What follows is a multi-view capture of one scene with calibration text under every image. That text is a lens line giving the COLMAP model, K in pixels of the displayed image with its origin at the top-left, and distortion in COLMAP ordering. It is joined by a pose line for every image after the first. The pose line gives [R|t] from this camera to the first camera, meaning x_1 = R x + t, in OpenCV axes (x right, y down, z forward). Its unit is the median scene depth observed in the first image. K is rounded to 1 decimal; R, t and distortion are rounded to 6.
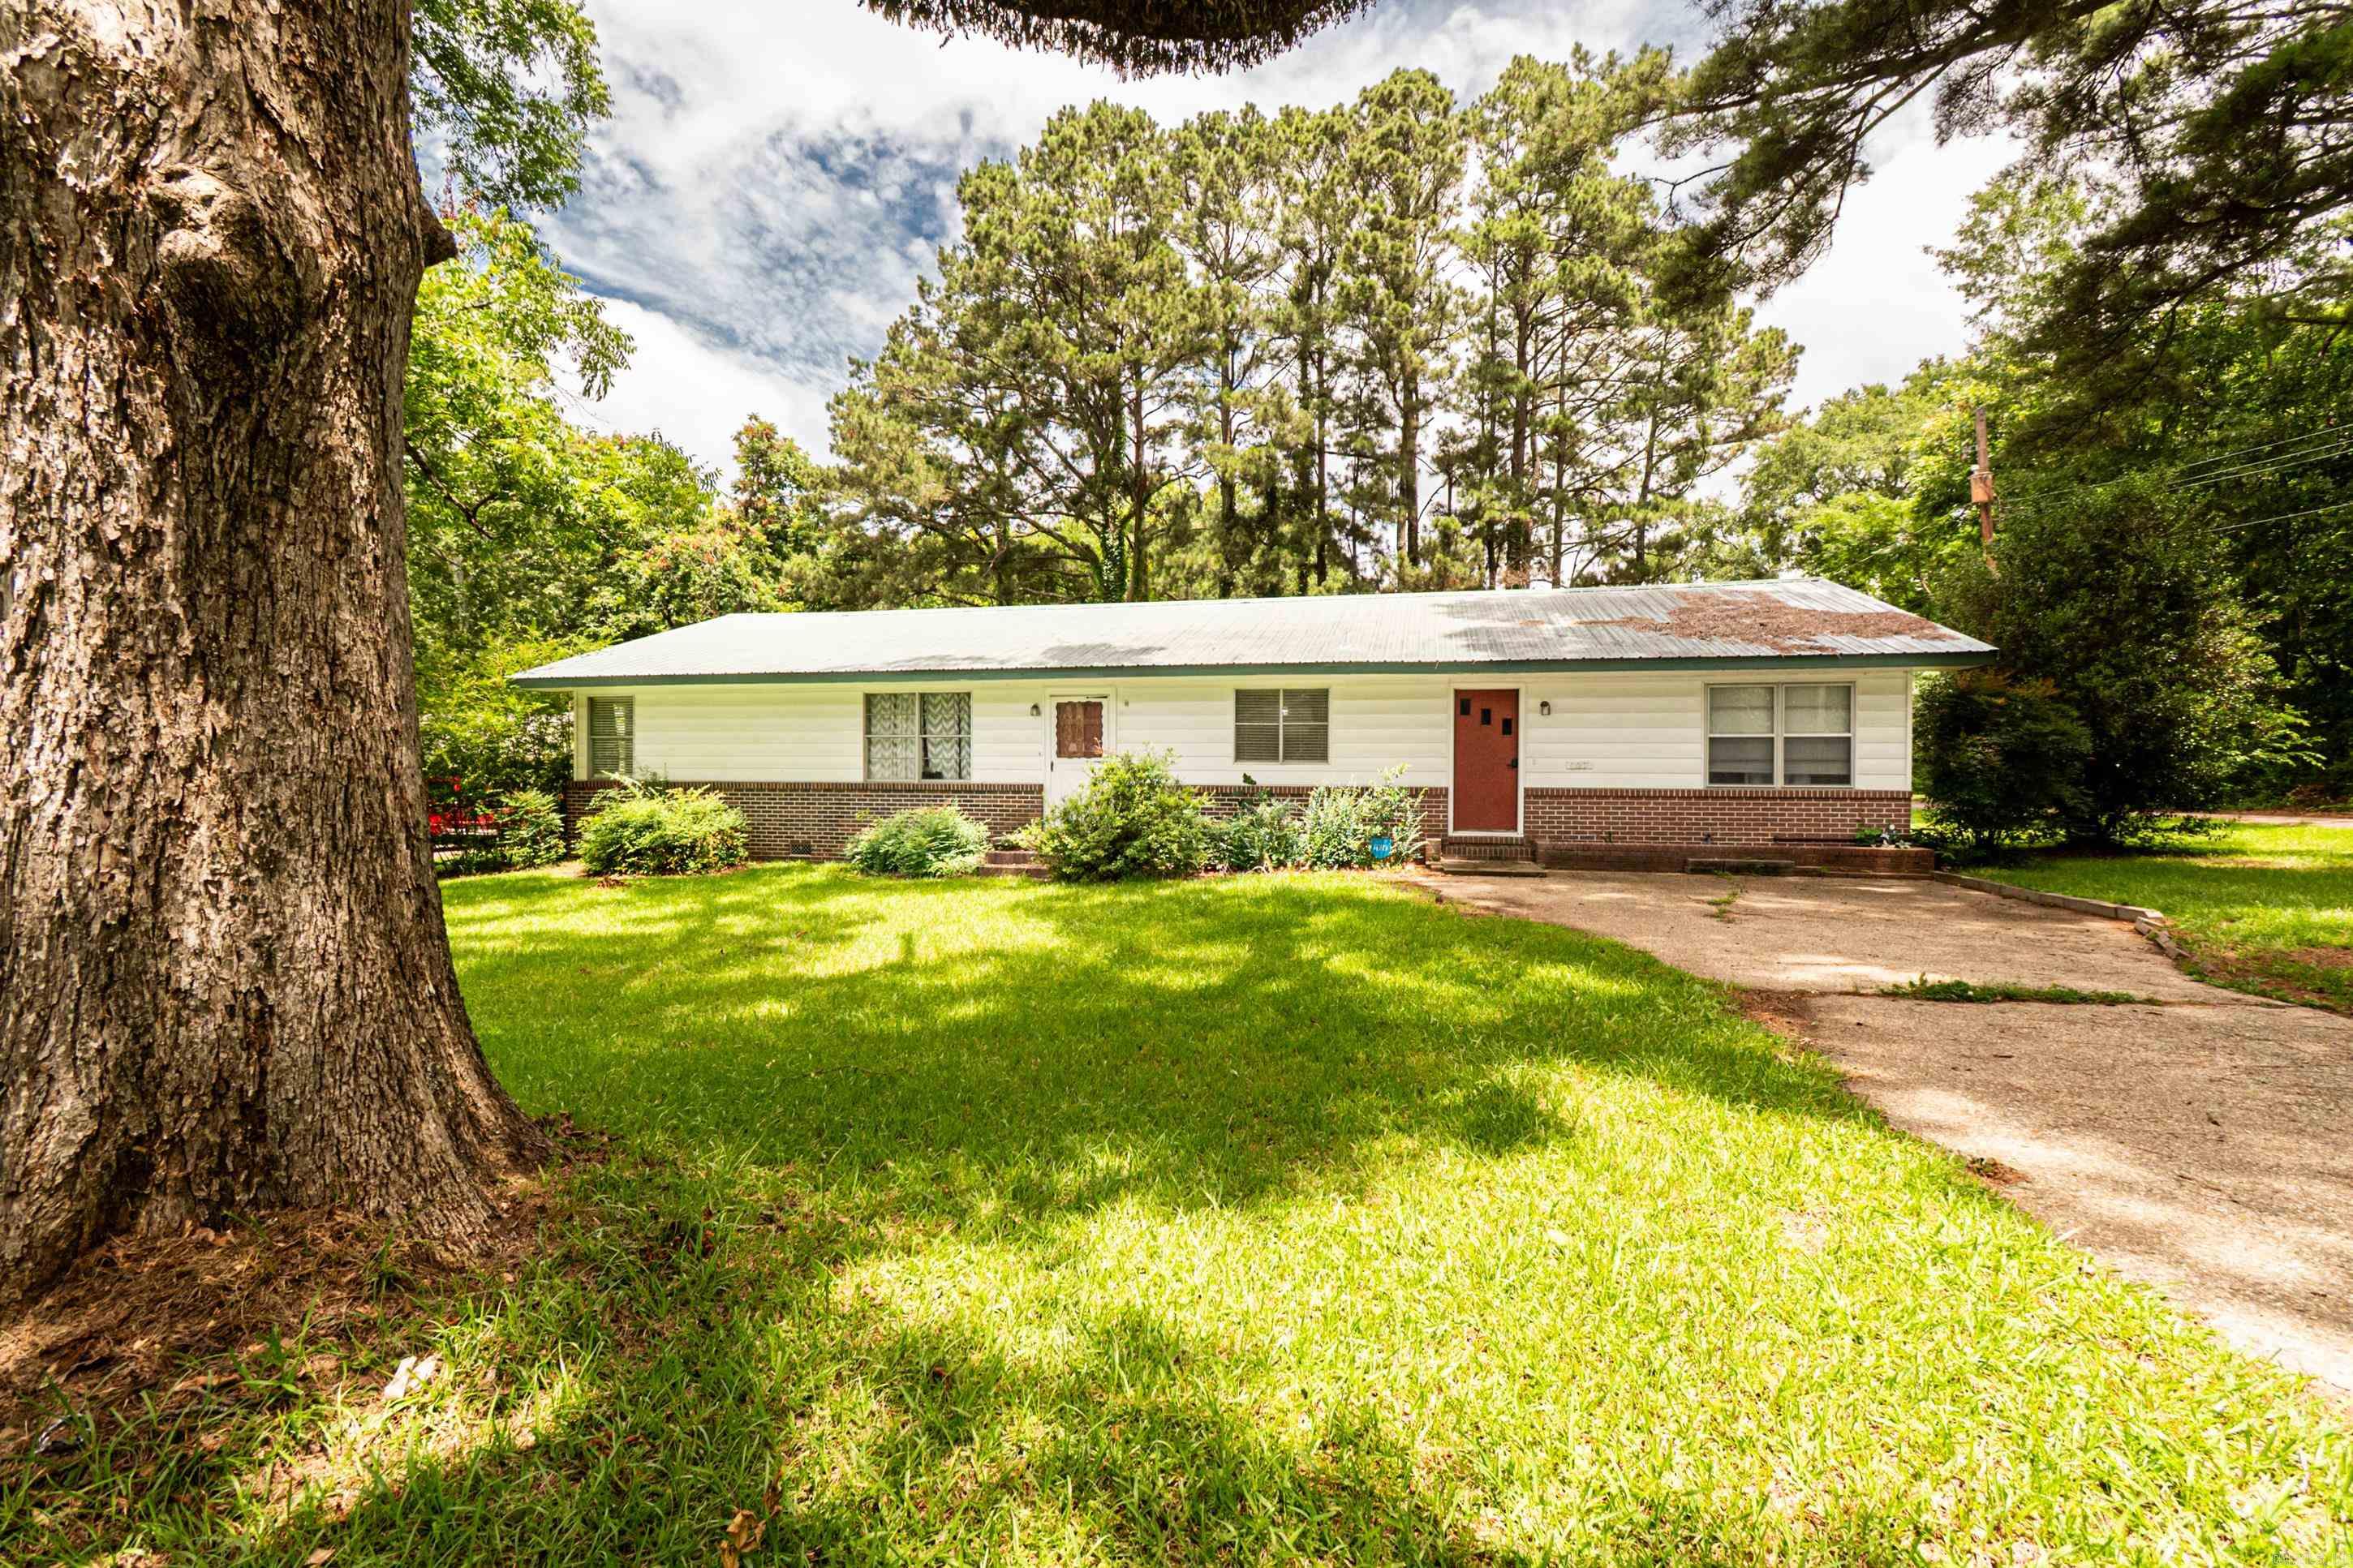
lens RADIAL K [[1038.4, 0, 1183.6], [0, 1038.4, 786.6], [0, 0, 1]] dist [-0.002265, -0.001028]
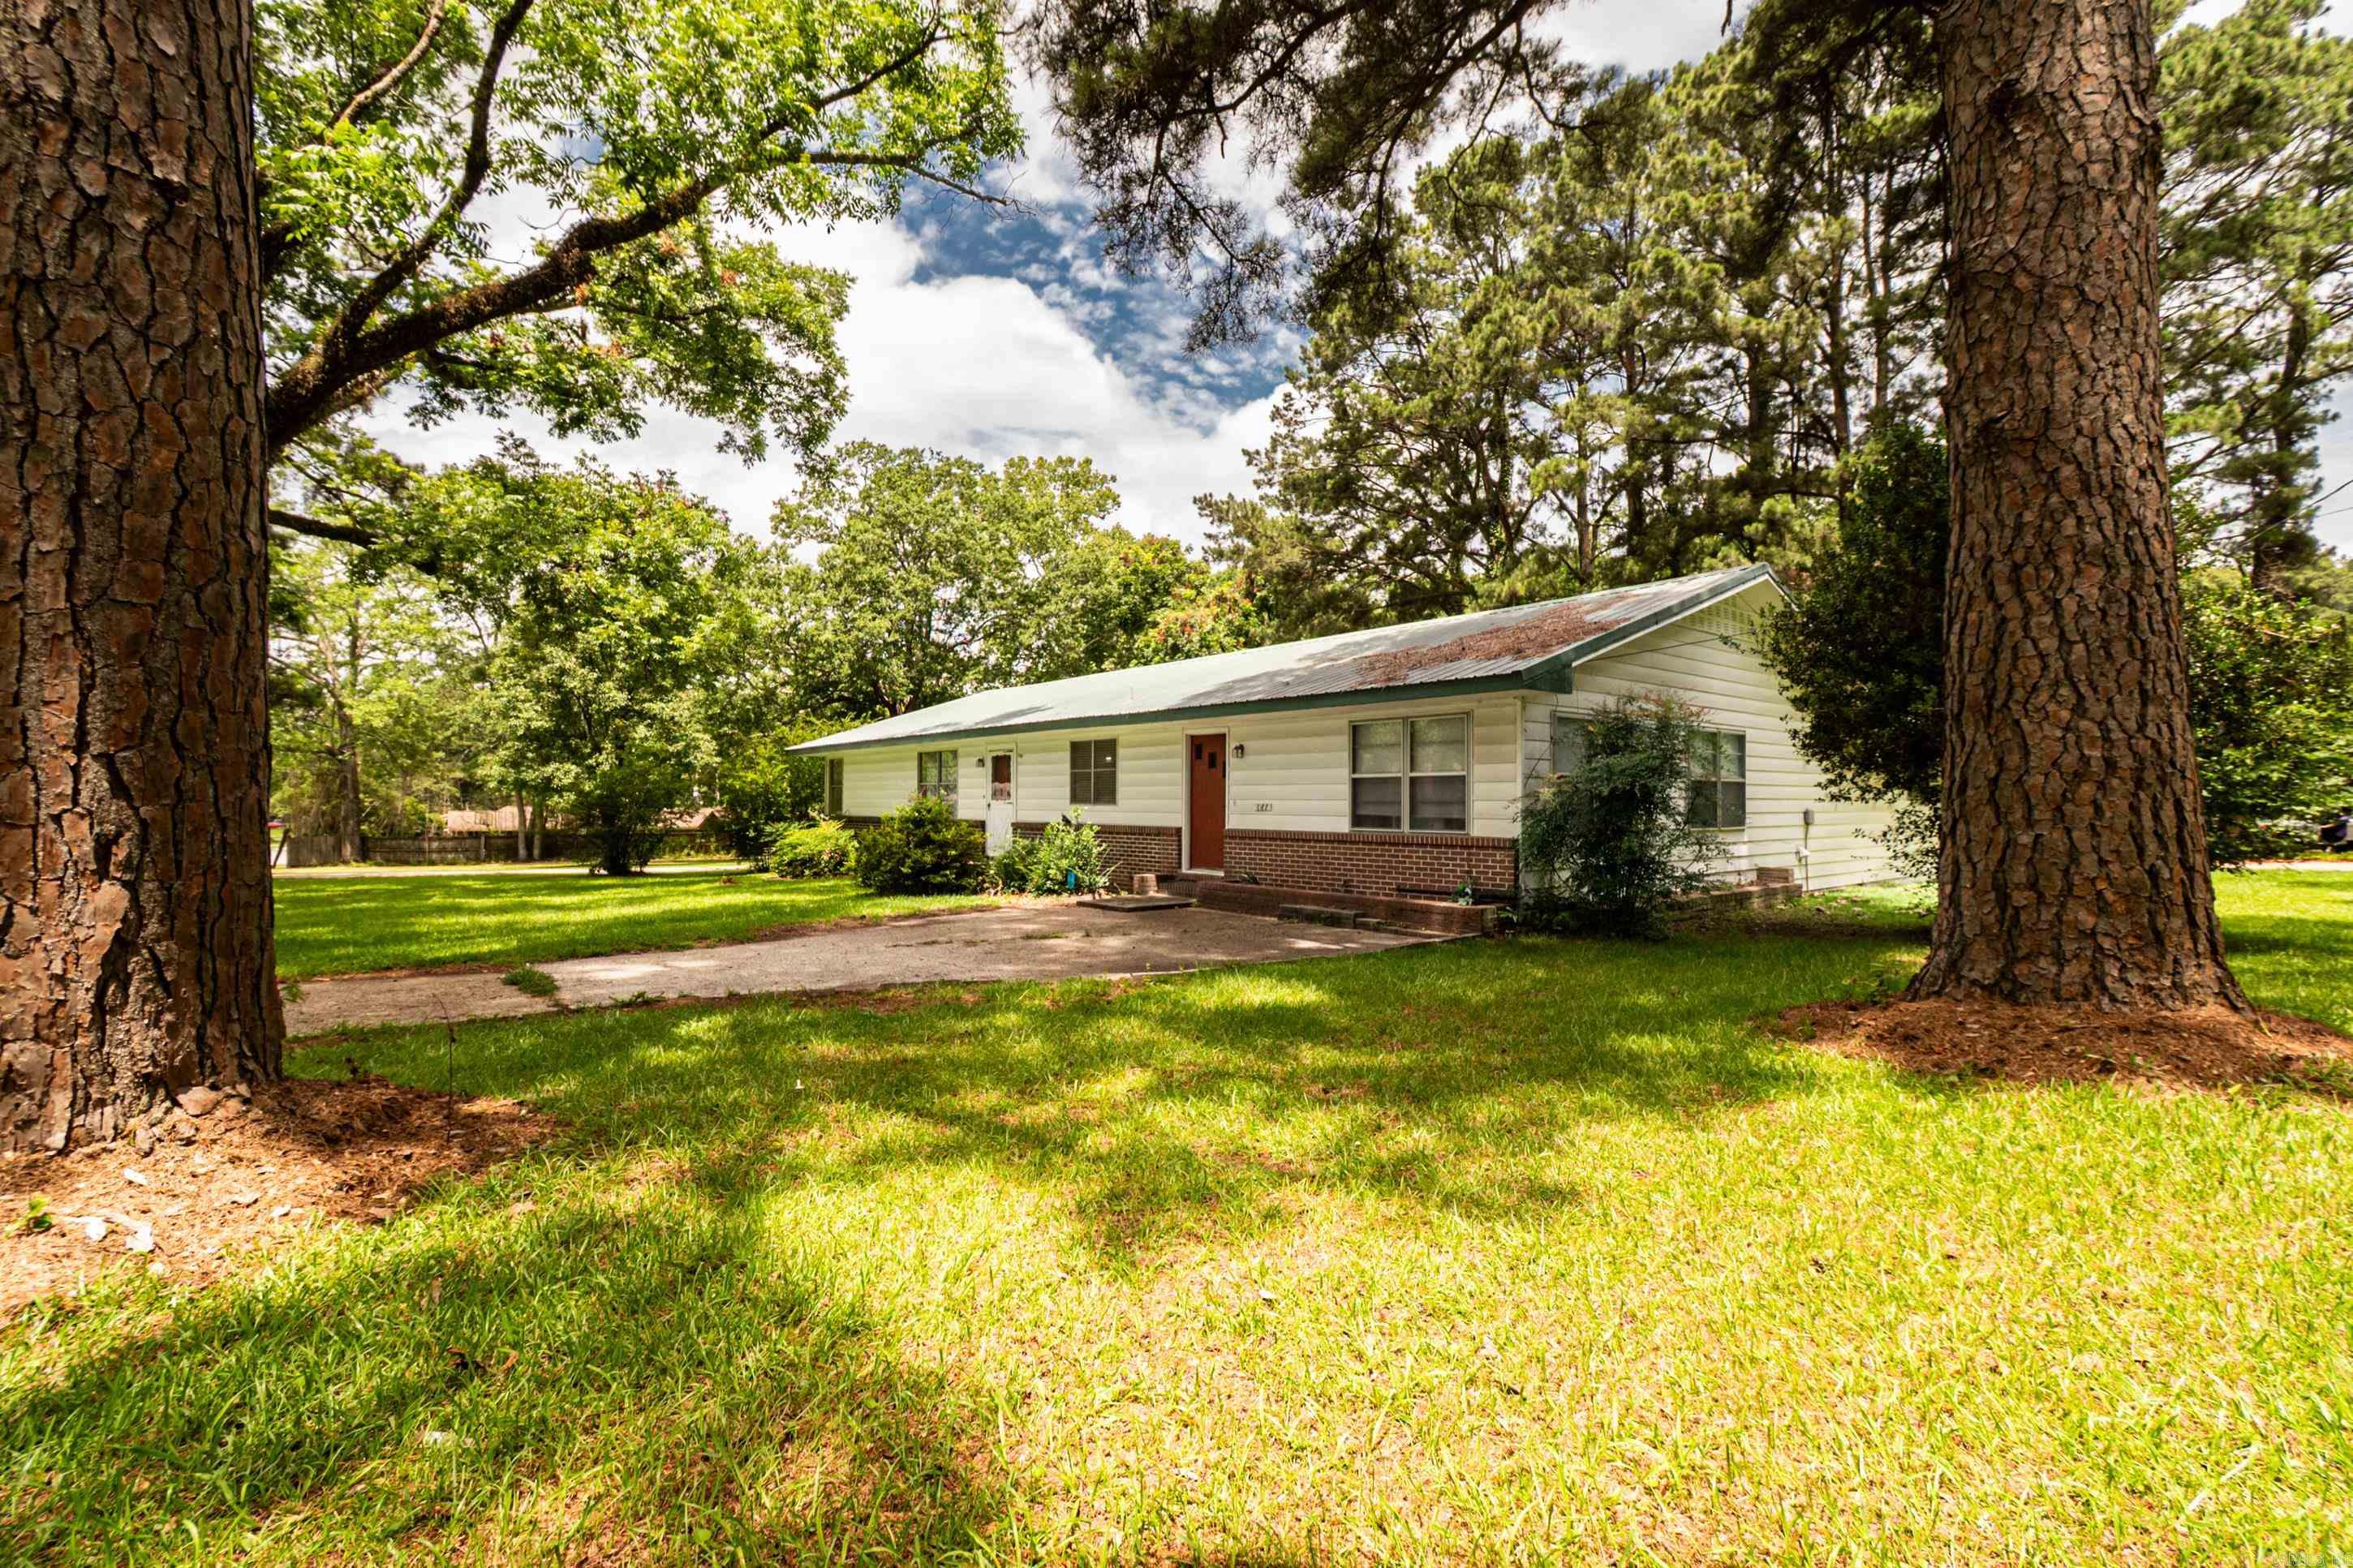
lens RADIAL K [[1038.4, 0, 1183.6], [0, 1038.4, 786.6], [0, 0, 1]] dist [-0.002265, -0.001028]
pose [[0.791572, -0.013387, -0.610930, 0.872149], [0.001346, 0.999796, -0.020164, -0.018792], [0.611075, 0.015139, 0.791428, 0.143629]]
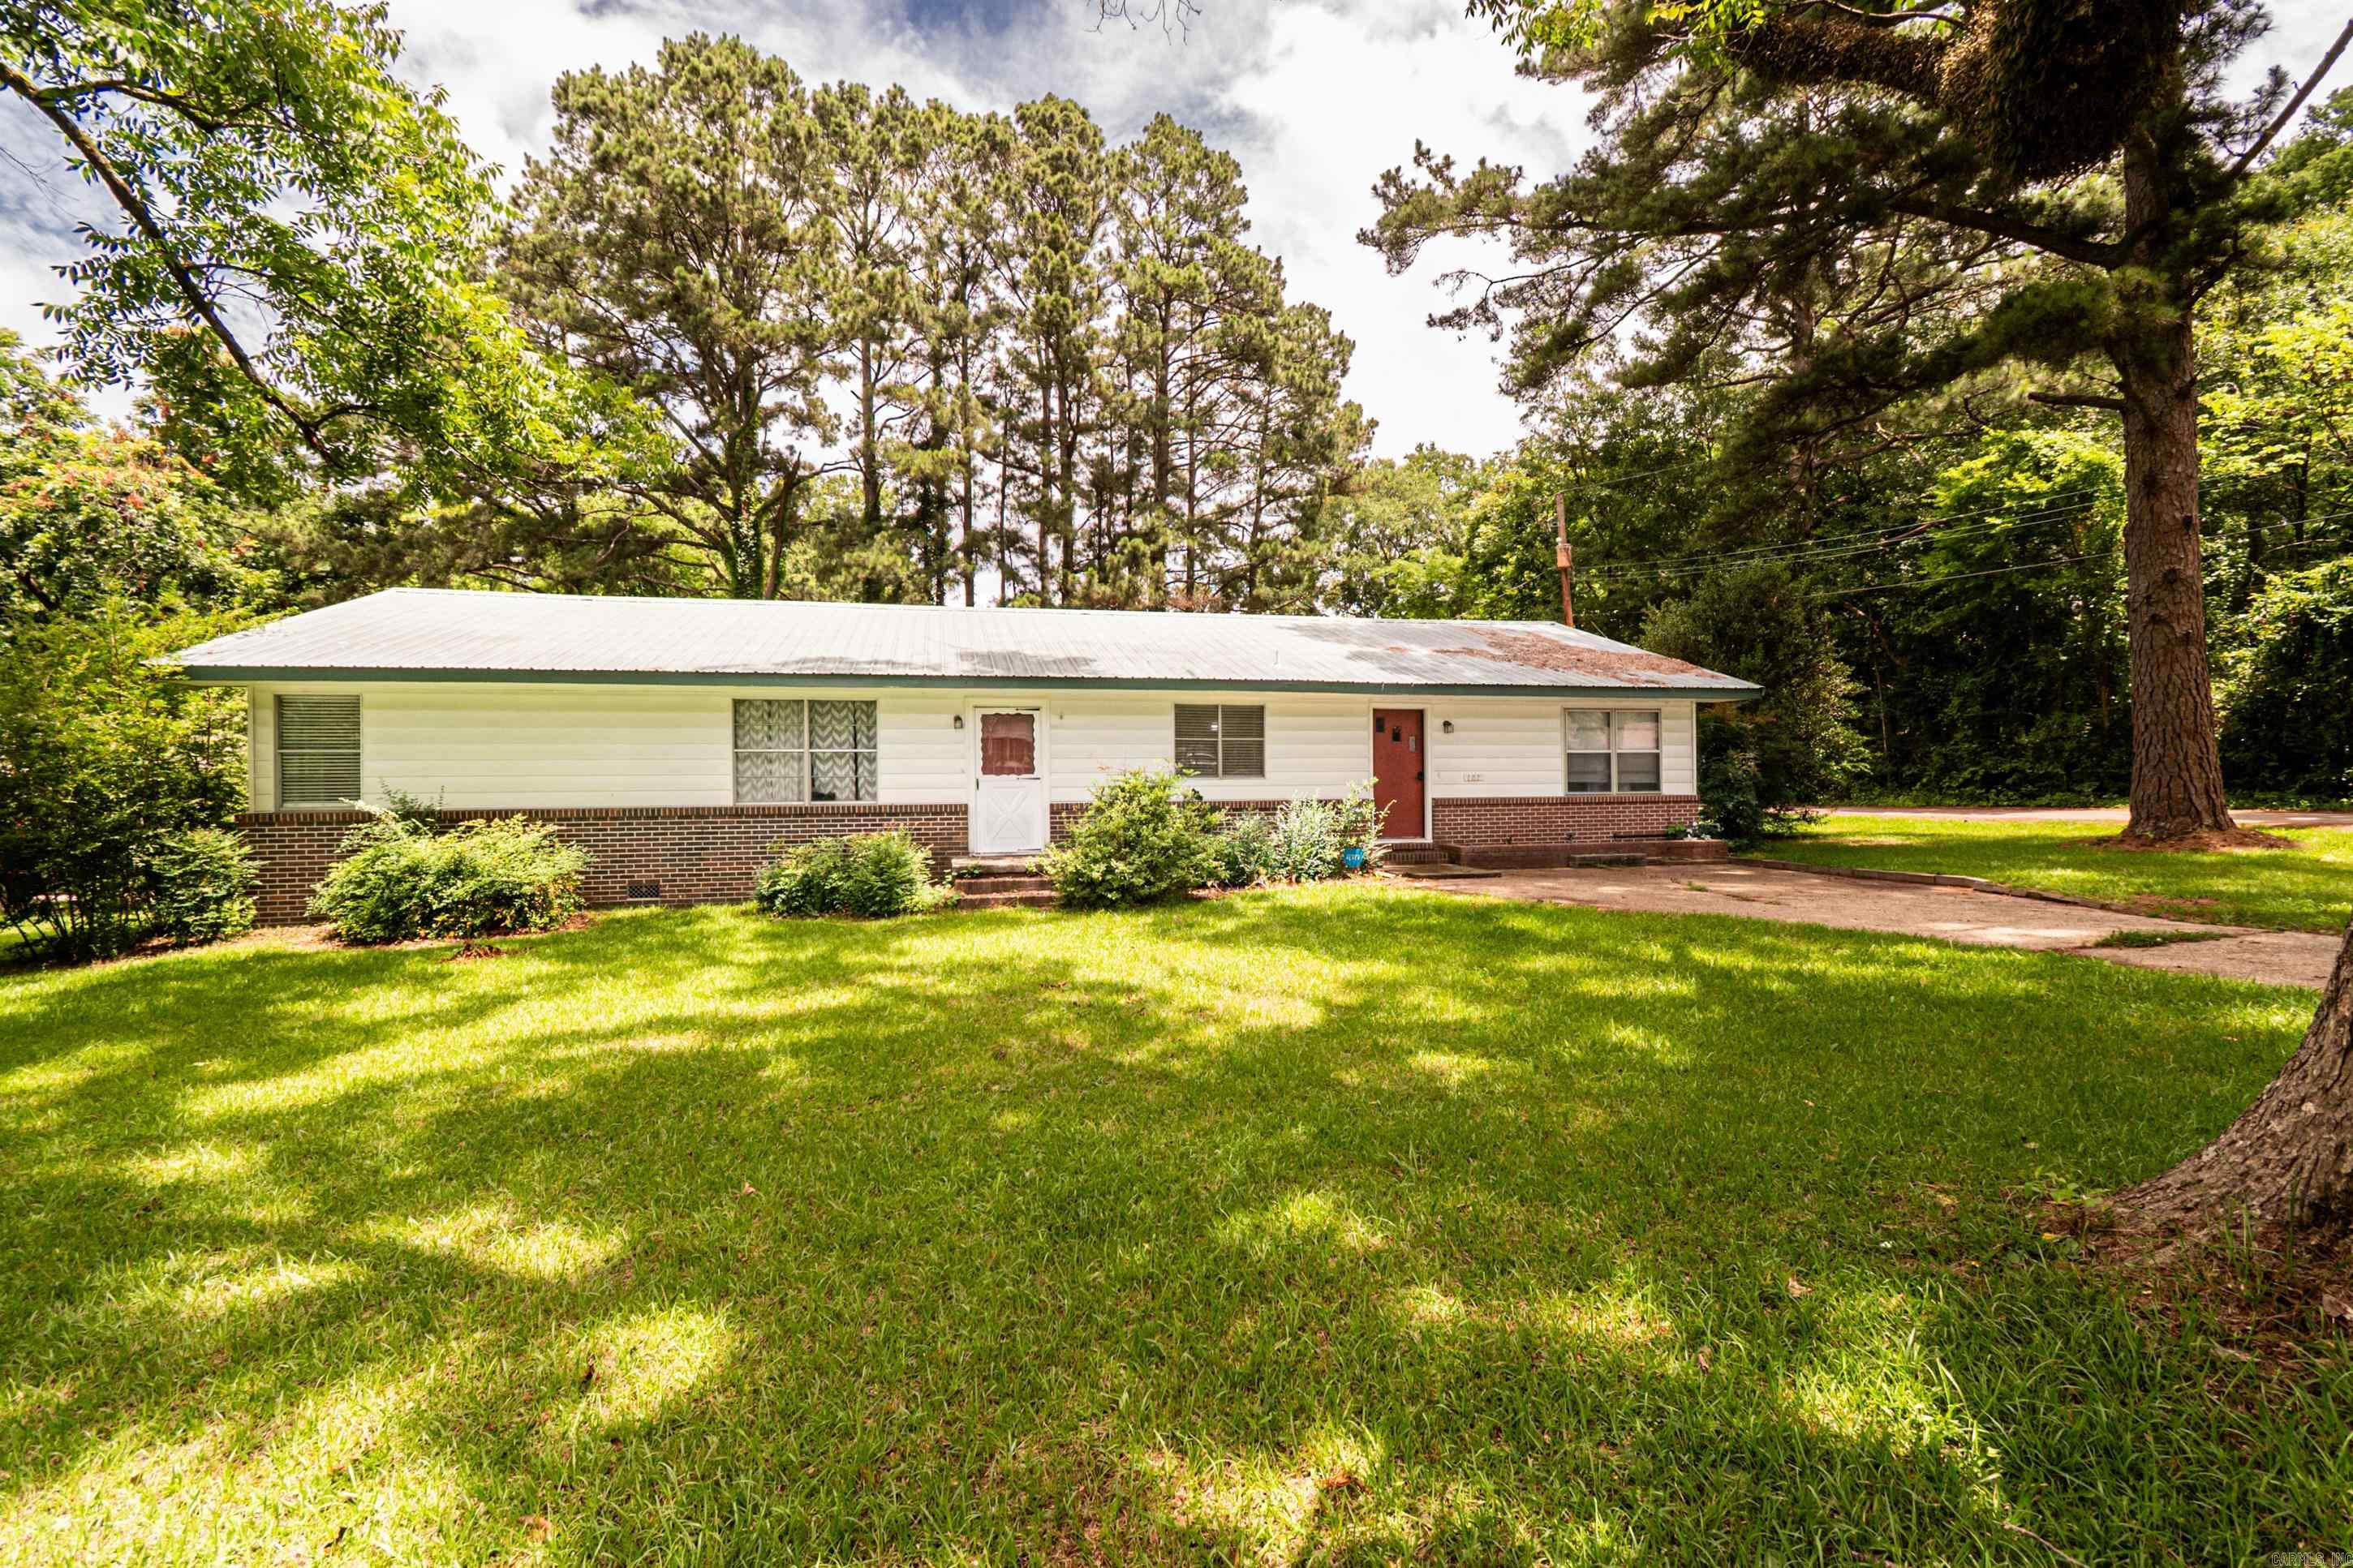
lens RADIAL K [[1038.4, 0, 1183.6], [0, 1038.4, 786.6], [0, 0, 1]] dist [-0.002265, -0.001028]
pose [[0.899710, -0.013823, 0.436270, -0.375233], [0.018467, 0.999809, -0.006406, -0.008514], [-0.436098, 0.013820, 0.899793, 0.105787]]
